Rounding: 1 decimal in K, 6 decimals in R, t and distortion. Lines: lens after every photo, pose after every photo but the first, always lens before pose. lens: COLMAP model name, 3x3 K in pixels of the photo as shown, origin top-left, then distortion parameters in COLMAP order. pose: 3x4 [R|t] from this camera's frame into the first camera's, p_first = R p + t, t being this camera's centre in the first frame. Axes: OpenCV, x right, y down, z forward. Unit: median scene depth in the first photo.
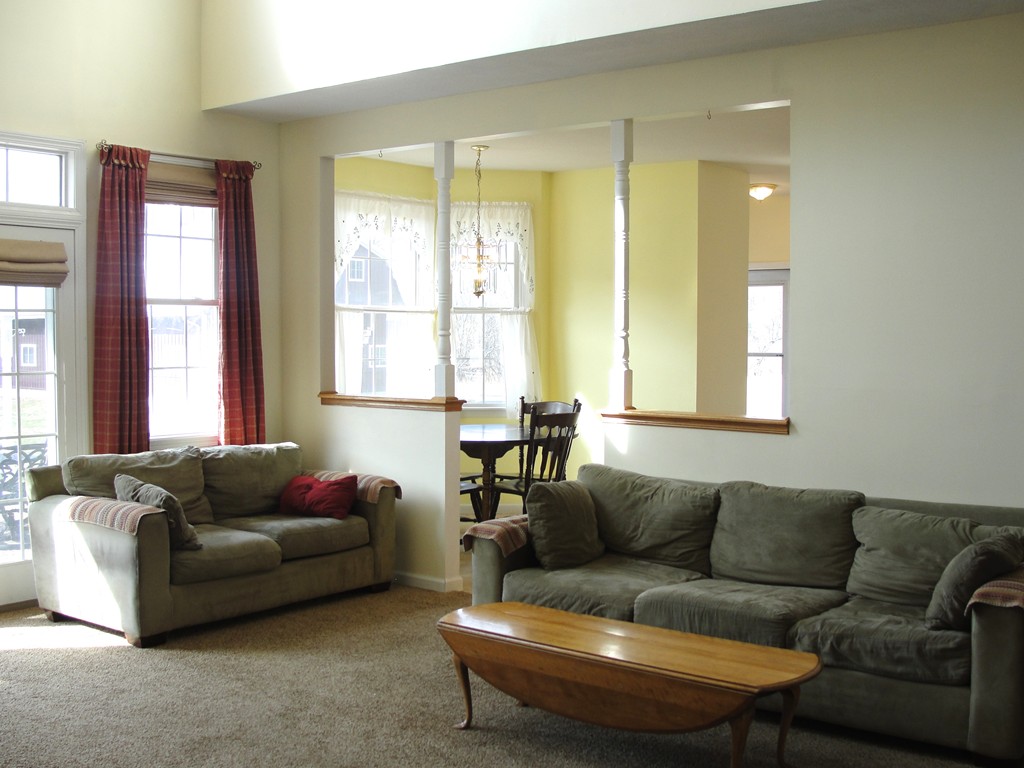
lens RADIAL K [[1197.8, 0, 563.6], [0, 1197.8, 404.5], [0, 0, 1]] dist [-0.138629, 0.000000]
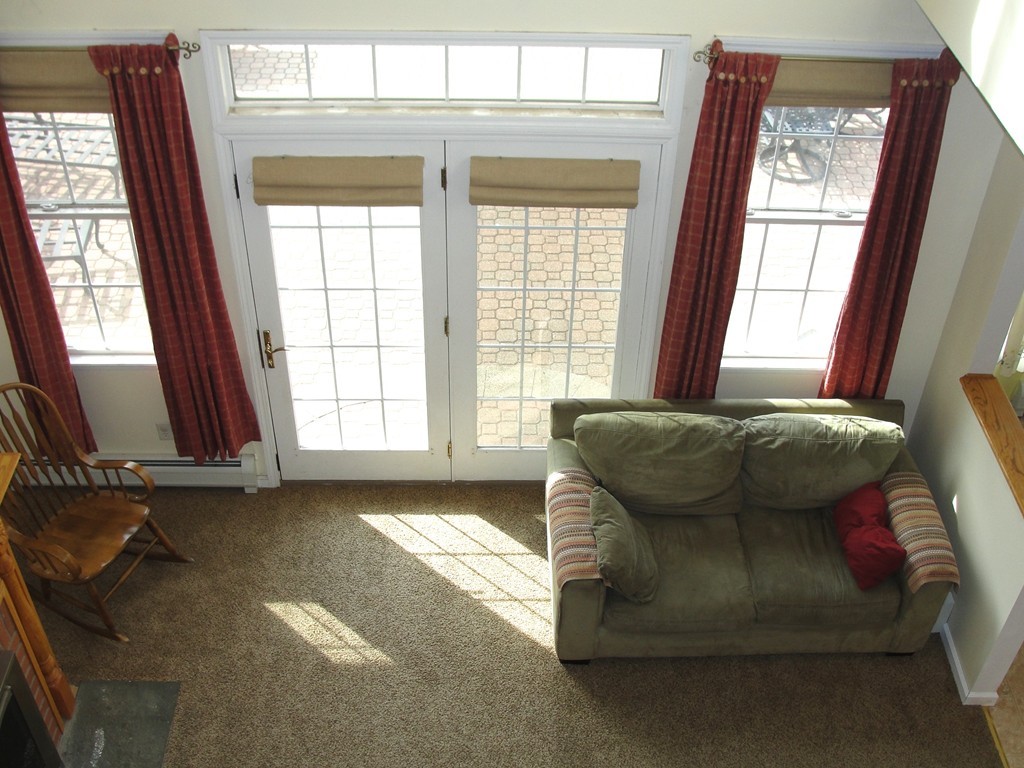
lens RADIAL K [[1197.8, 0, 505.4], [0, 1197.8, 420.1], [0, 0, 1]] dist [-0.138629, 0.000000]
pose [[0.601893, 0.539838, -0.588472, 0.077123], [-0.061337, 0.765977, 0.639936, -0.500997], [0.796217, -0.349078, 0.494148, 0.461322]]
